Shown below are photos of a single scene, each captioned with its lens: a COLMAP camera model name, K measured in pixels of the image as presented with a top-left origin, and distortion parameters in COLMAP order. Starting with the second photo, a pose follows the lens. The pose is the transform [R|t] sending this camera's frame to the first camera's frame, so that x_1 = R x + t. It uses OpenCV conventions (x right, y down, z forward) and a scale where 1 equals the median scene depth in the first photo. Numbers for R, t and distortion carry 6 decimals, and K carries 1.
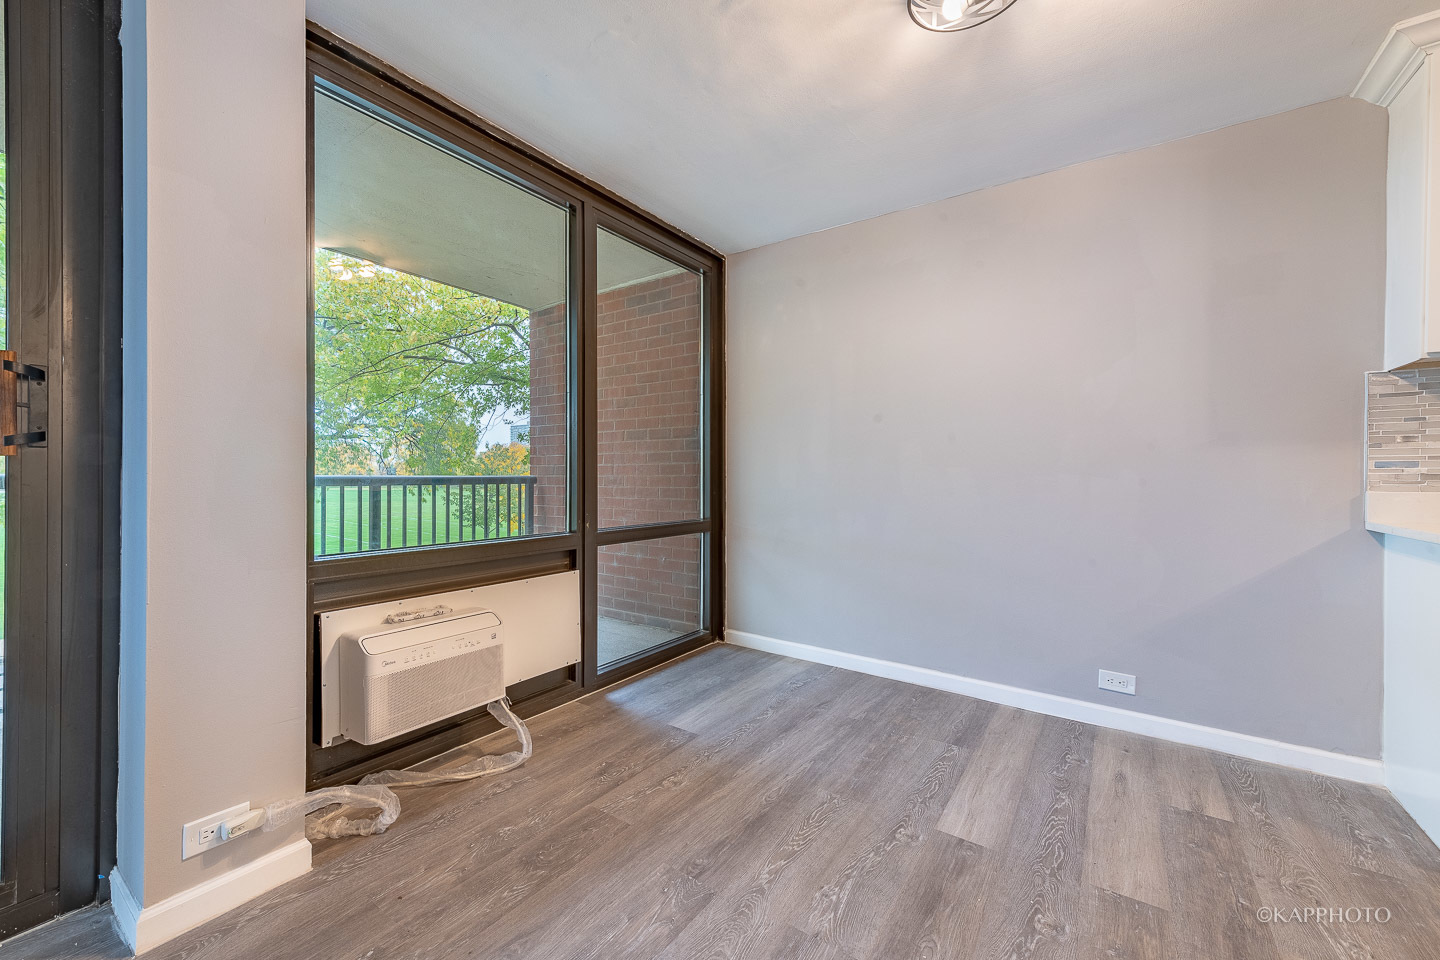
lens RADIAL K [[566.9, 0, 708.6], [0, 566.9, 474.0], [0, 0, 1]] dist [-0.002676, -0.000345]
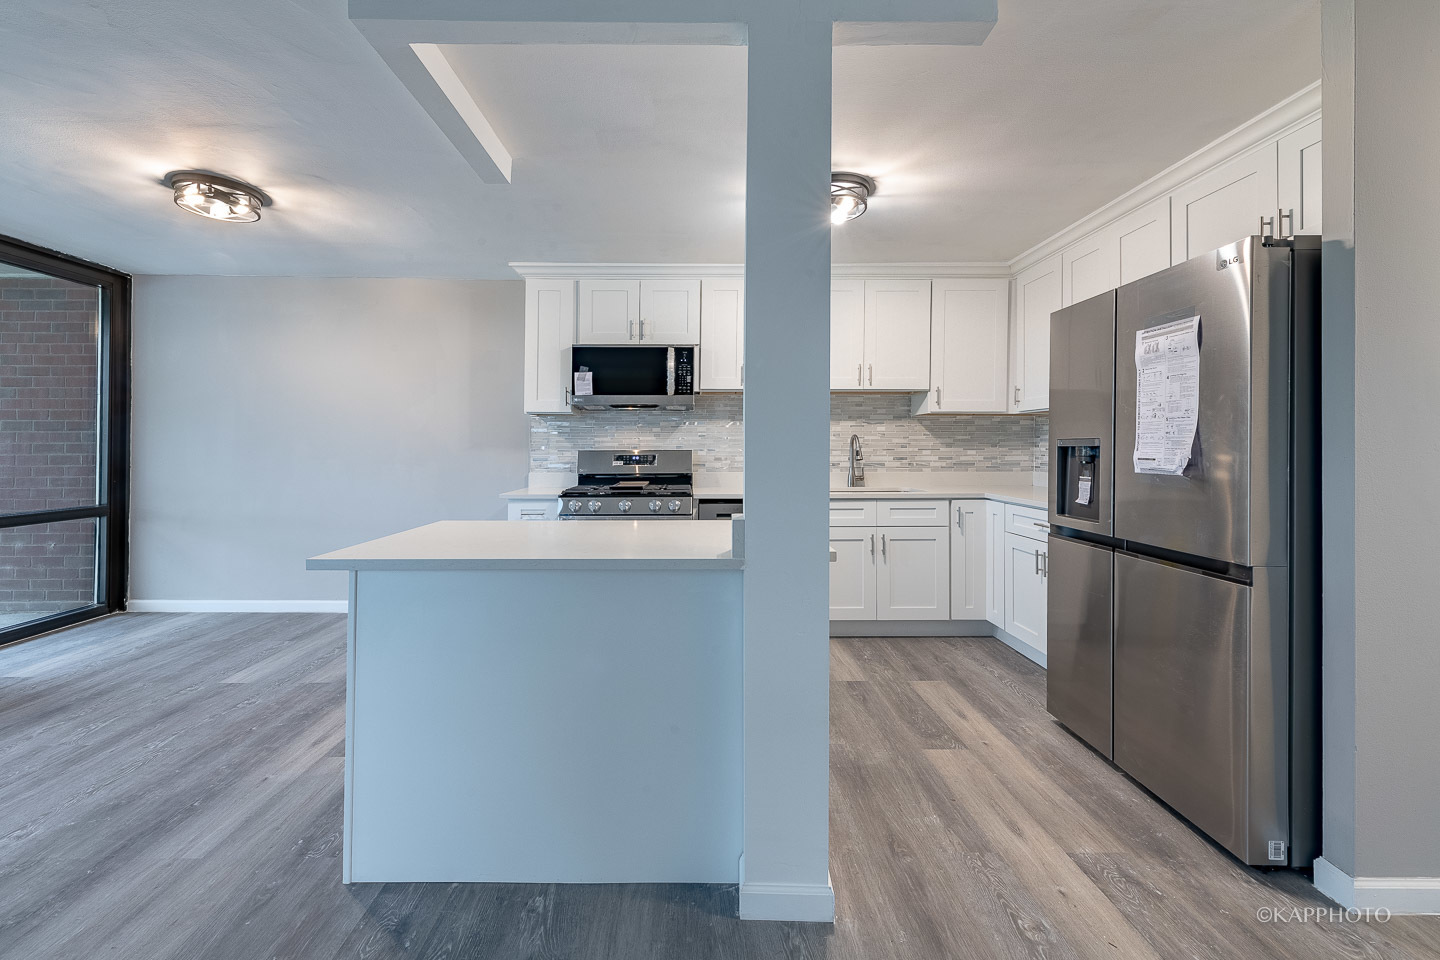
lens RADIAL K [[558.7, 0, 739.8], [0, 558.7, 442.7], [0, 0, 1]] dist [0.001772, -0.000256]
pose [[0.788058, 0.005064, 0.615581, 0.494293], [-0.004194, 0.999987, -0.002857, -0.074689], [-0.615587, -0.000330, 0.788069, -1.051419]]
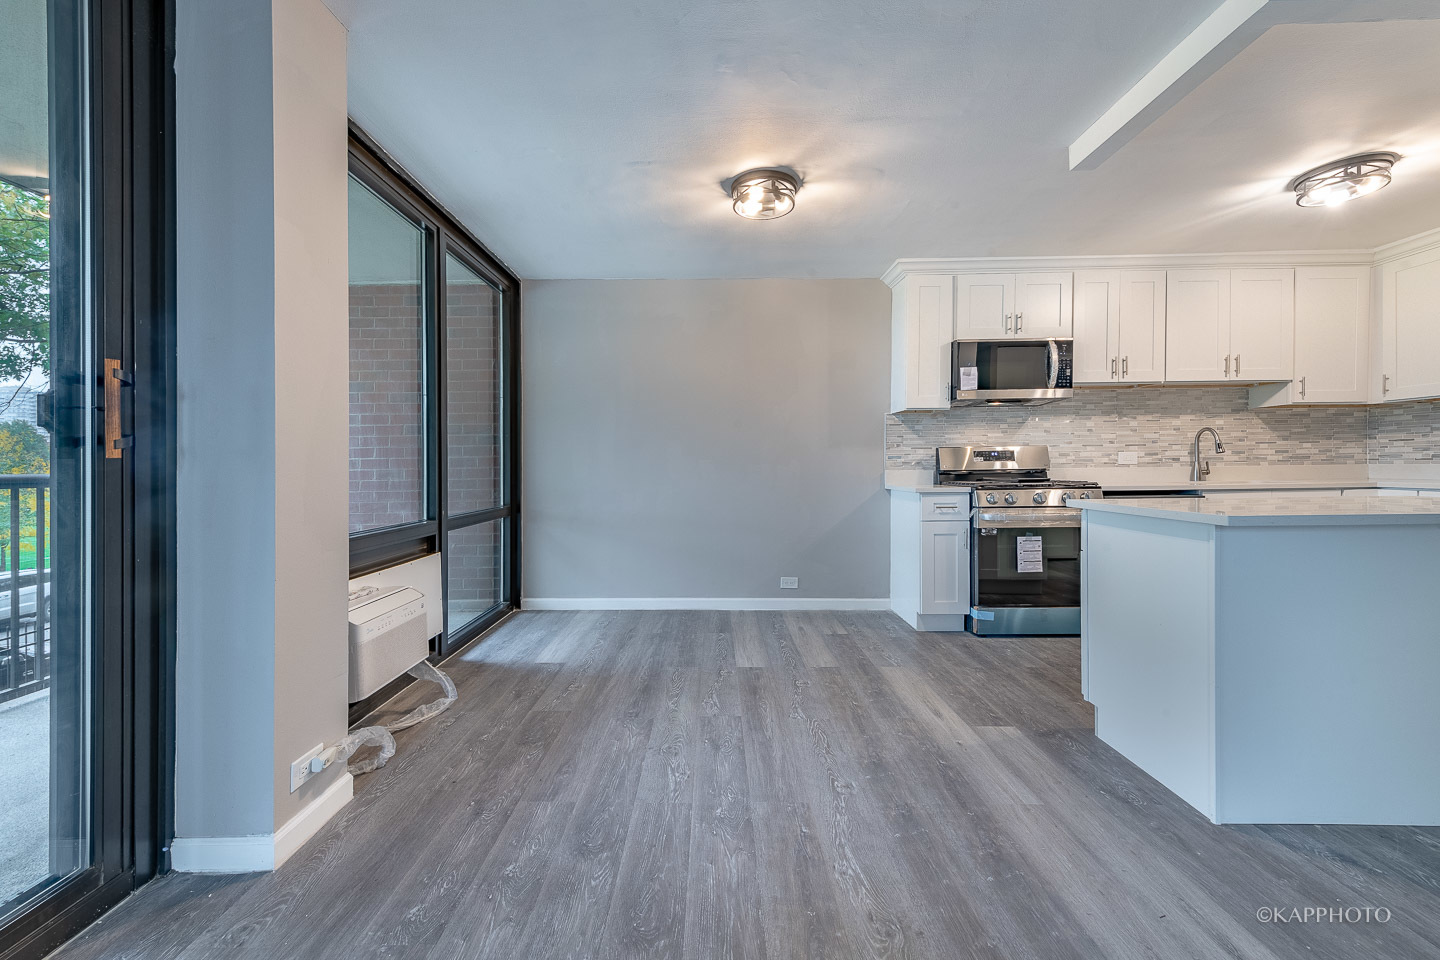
lens RADIAL K [[575.1, 0, 720.9], [0, 575.1, 473.5], [0, 0, 1]] dist [0.001354, -0.000432]
pose [[0.803319, -0.020640, 0.595192, -0.570641], [0.010672, 0.999738, 0.020266, -0.007716], [-0.595454, -0.009928, 0.803328, -0.328700]]
